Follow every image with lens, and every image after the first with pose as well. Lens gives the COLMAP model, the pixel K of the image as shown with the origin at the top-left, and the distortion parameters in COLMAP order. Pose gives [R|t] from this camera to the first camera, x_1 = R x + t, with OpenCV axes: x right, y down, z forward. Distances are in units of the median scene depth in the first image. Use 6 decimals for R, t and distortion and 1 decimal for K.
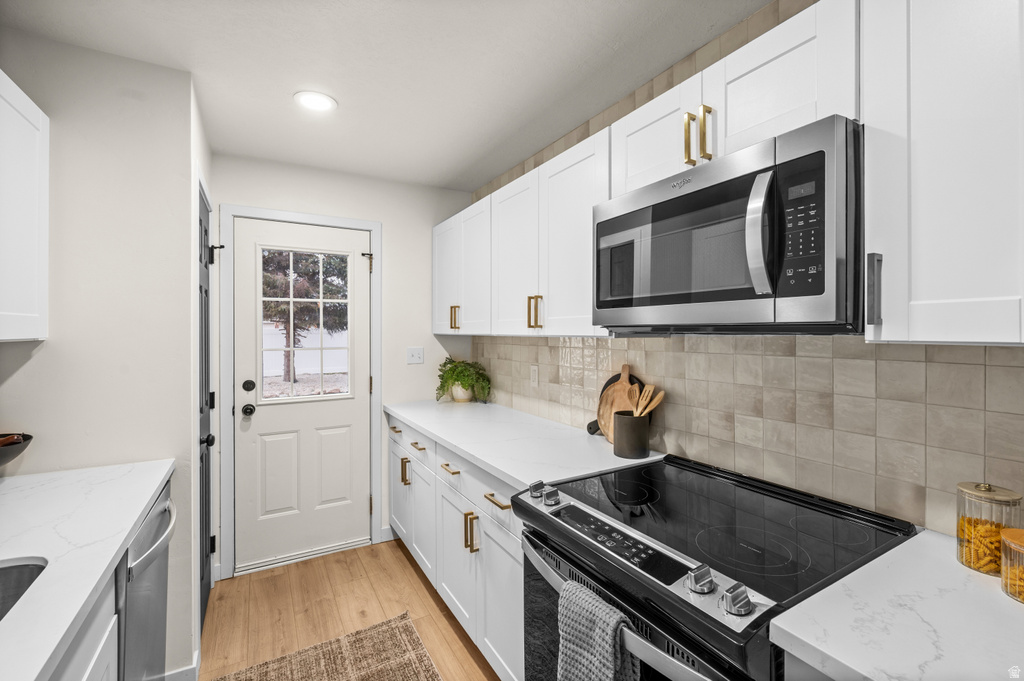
lens RADIAL K [[443.8, 0, 518.1], [0, 443.8, 332.1], [0, 0, 1]] dist [-0.001796, -0.000210]
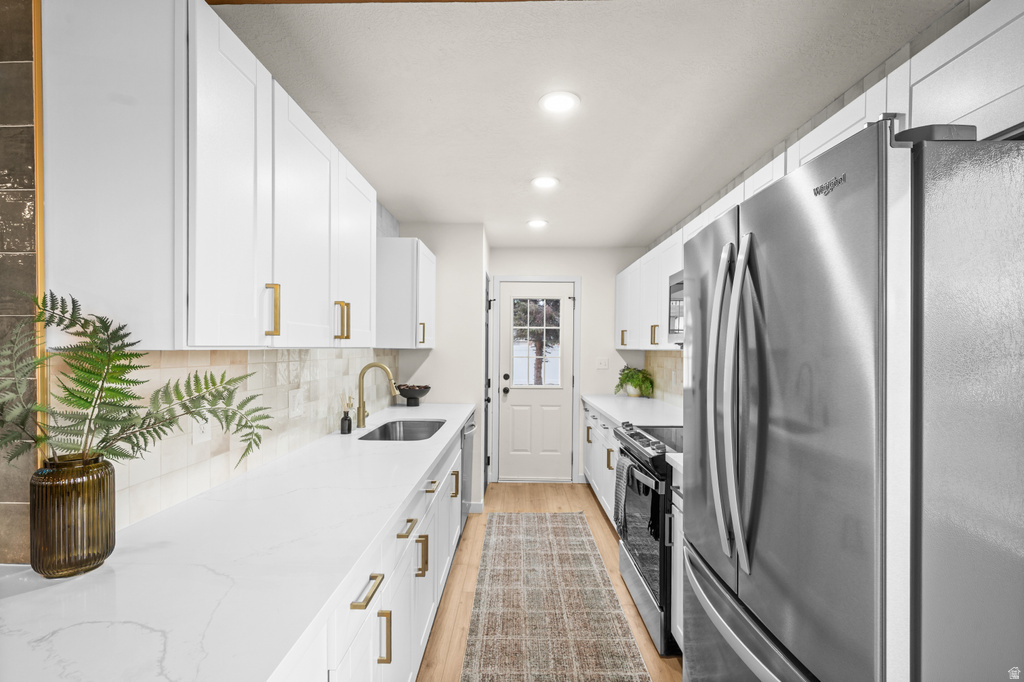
lens RADIAL K [[444.5, 0, 508.2], [0, 444.5, 352.5], [0, 0, 1]] dist [-0.001860, -0.000338]
pose [[0.850924, 0.014103, -0.525100, 0.427251], [-0.011205, 0.999899, 0.008698, 0.011152], [0.525170, -0.001517, 0.850996, -0.655822]]
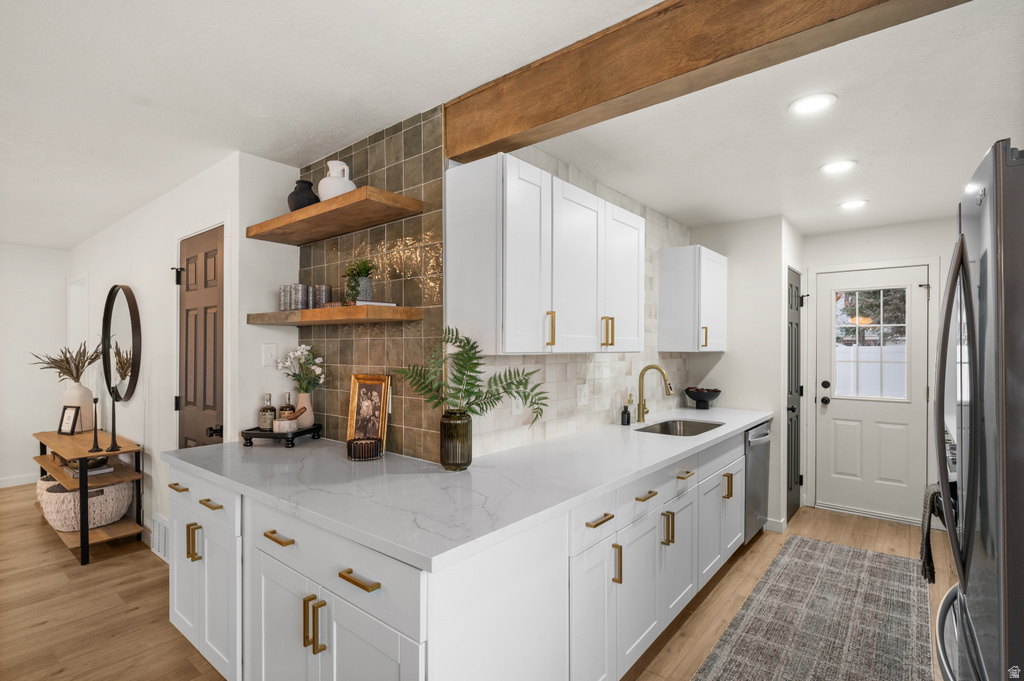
lens RADIAL K [[491.1, 0, 515.3], [0, 491.1, 347.1], [0, 0, 1]] dist [-0.001103, 0.000145]
pose [[0.344432, 0.002616, -0.938807, 0.769135], [-0.006962, 0.999976, 0.000232, 0.000899], [0.938785, 0.006456, 0.344442, -0.729759]]
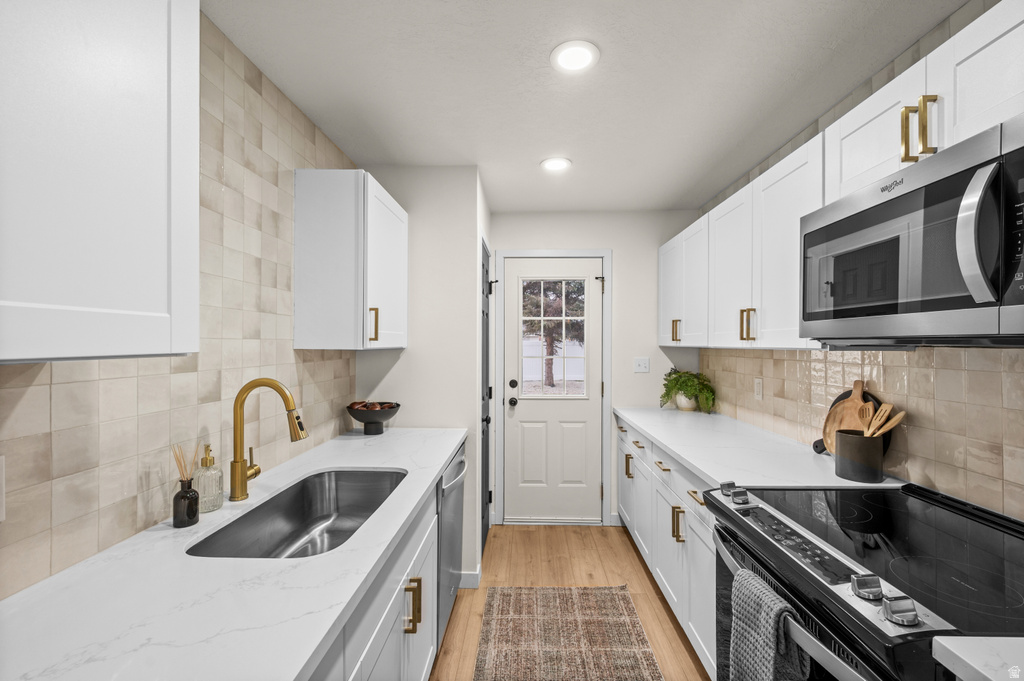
lens RADIAL K [[427.4, 0, 518.5], [0, 427.4, 344.4], [0, 0, 1]] dist [-0.000131, -0.000031]
pose [[0.851025, 0.004078, -0.525110, 0.102866], [-0.003689, 0.999992, 0.001787, 0.000416], [0.525113, 0.000416, 0.851032, -0.109272]]
